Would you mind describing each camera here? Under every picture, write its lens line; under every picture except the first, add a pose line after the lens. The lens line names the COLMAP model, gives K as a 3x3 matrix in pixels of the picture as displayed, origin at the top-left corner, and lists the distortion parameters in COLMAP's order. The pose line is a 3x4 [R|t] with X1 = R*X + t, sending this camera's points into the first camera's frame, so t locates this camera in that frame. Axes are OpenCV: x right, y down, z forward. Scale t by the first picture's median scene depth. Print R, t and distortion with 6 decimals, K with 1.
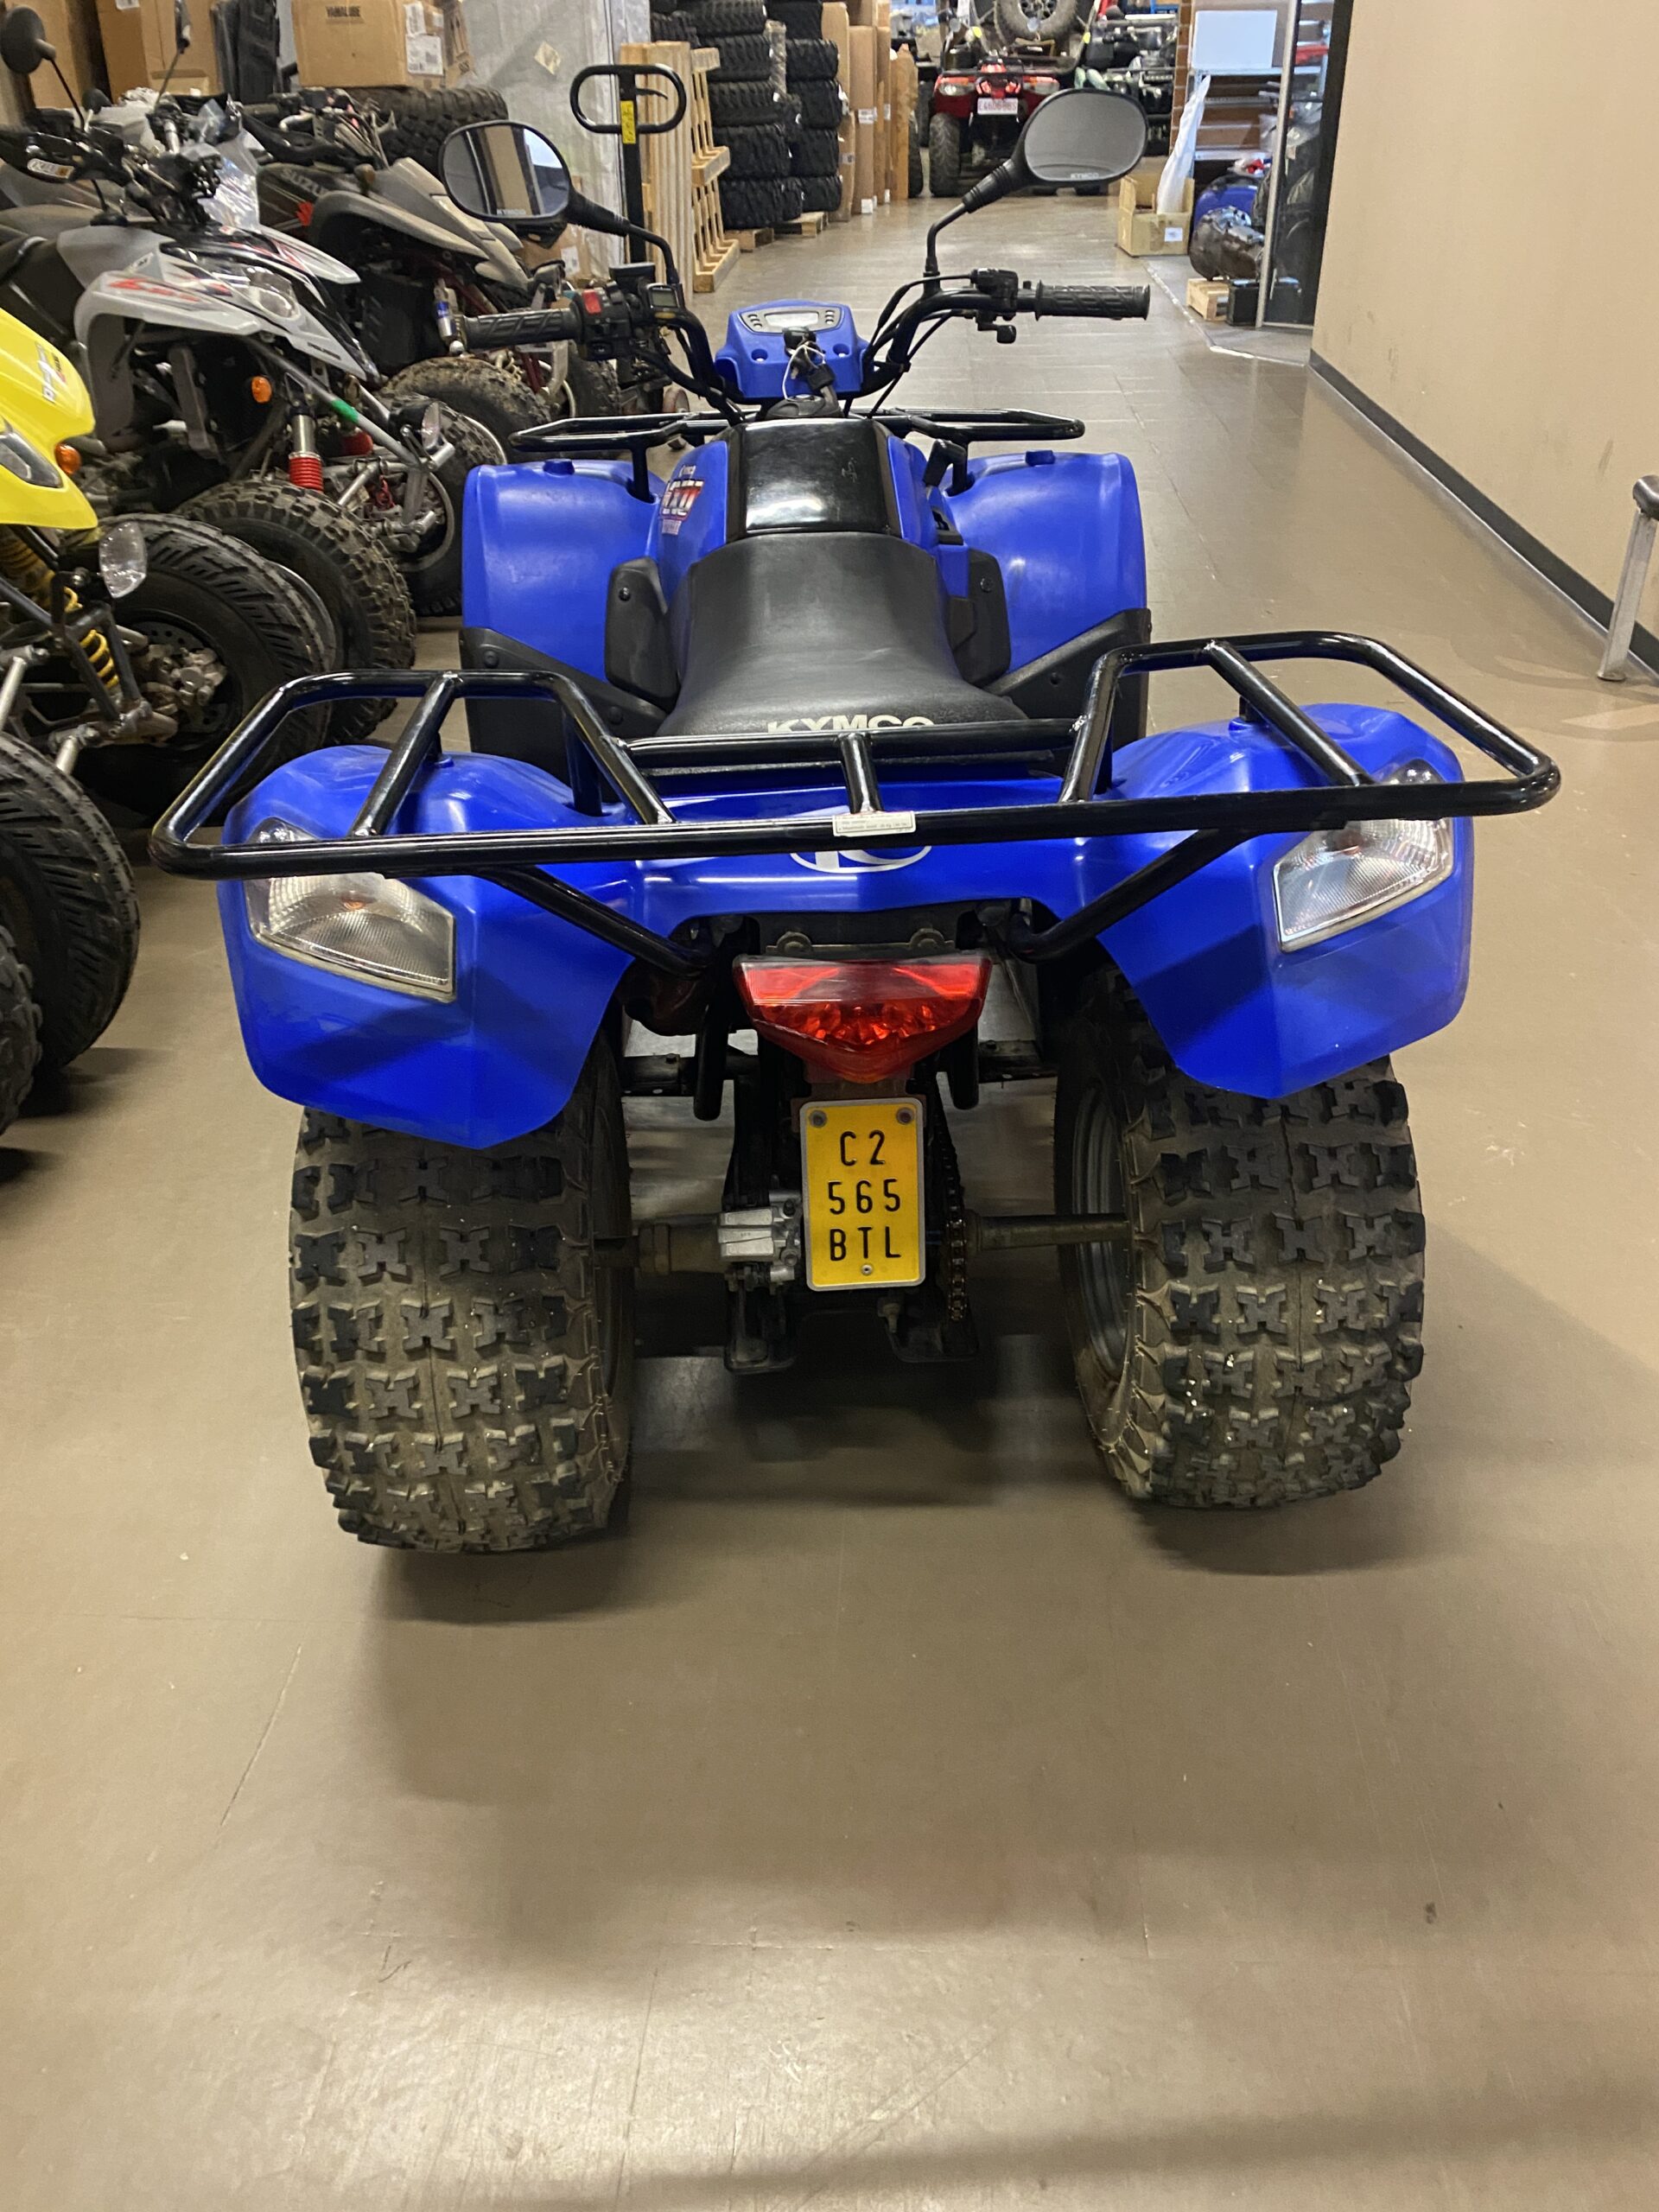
lens RADIAL K [[1642.9, 0, 829.5], [0, 1642.9, 1106.0], [0, 0, 1]] dist [0.002319, -0.014654]
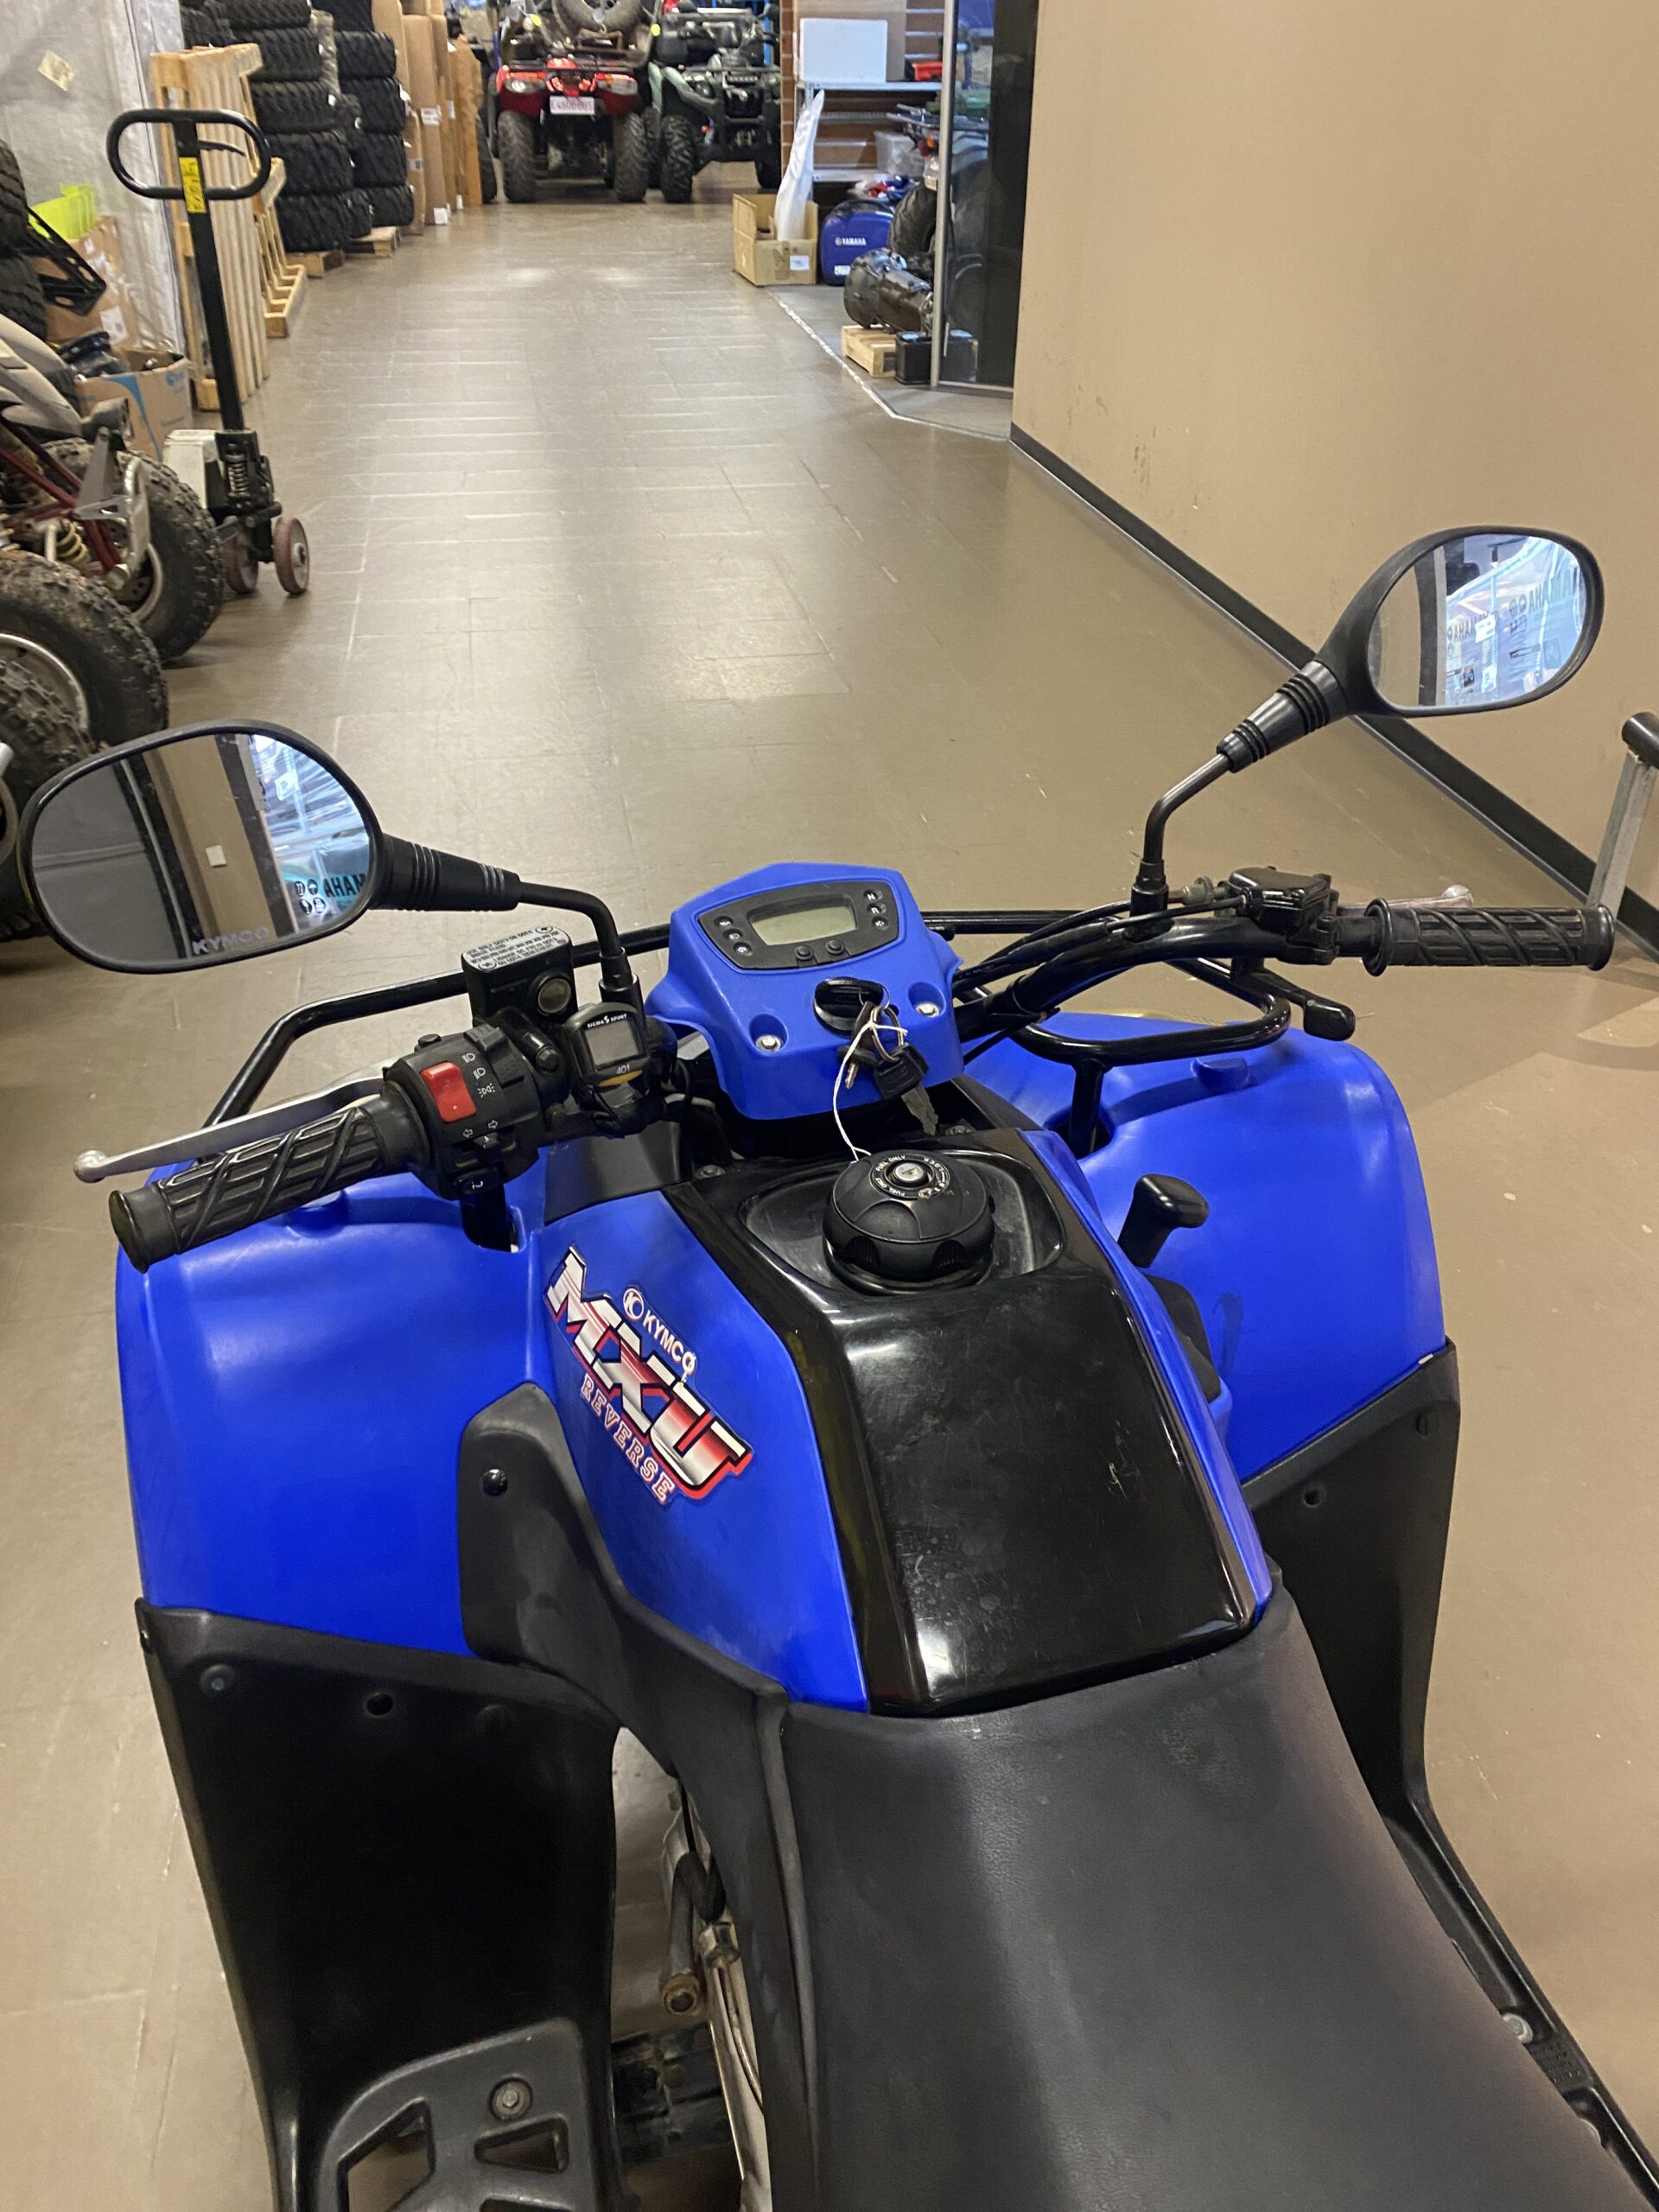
lens RADIAL K [[1642.9, 0, 829.5], [0, 1642.9, 1106.0], [0, 0, 1]] dist [0.002319, -0.014654]
pose [[0.970138, -0.108714, 0.216827, -0.023147], [0.105872, 0.994073, 0.024720, -0.080416], [-0.218229, -0.001026, 0.975897, 0.097027]]
